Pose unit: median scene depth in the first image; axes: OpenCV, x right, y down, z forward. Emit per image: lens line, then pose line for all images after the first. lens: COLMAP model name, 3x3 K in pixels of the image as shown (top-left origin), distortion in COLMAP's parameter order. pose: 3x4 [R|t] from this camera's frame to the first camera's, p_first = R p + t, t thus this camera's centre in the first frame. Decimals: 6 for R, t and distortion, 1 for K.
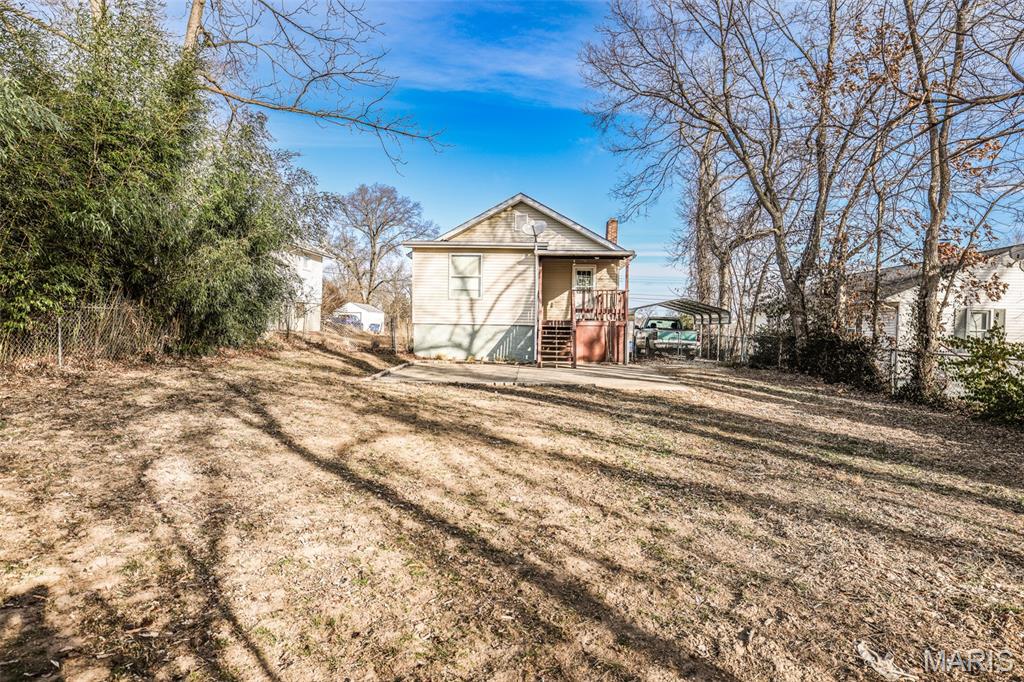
lens RADIAL K [[597.1, 0, 510.5], [0, 597.1, 338.3], [0, 0, 1]] dist [0.001247, -0.000382]
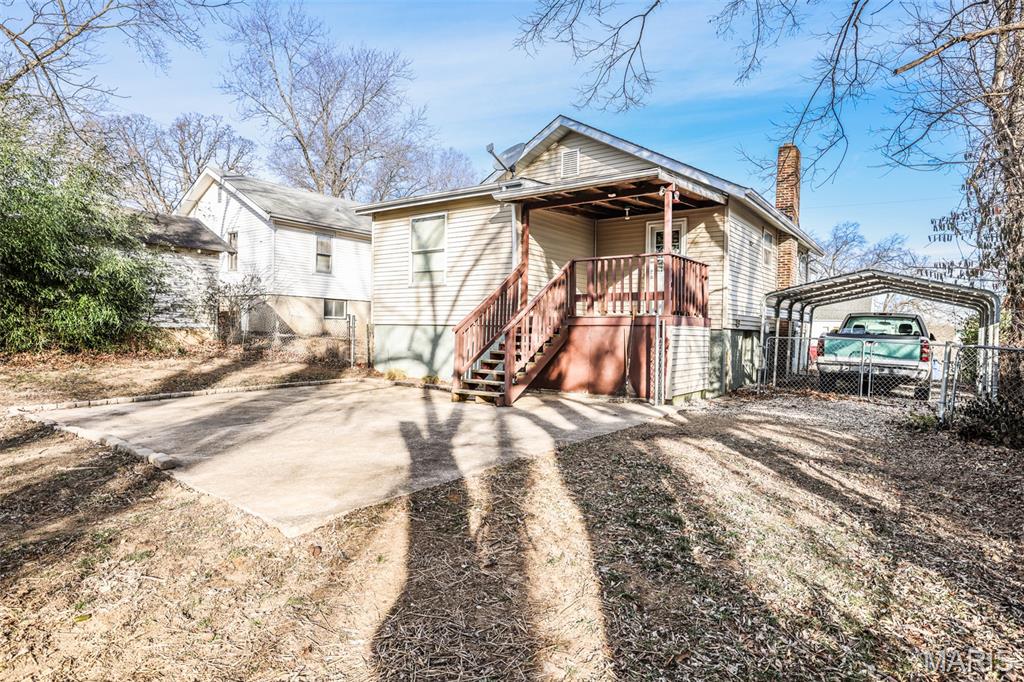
lens RADIAL K [[597.1, 0, 510.5], [0, 597.1, 338.3], [0, 0, 1]] dist [0.001247, -0.000382]
pose [[0.835977, 0.004978, -0.548742, 0.354572], [-0.016839, 0.999721, -0.016584, 0.000644], [0.548506, 0.023104, 0.835827, 0.510326]]
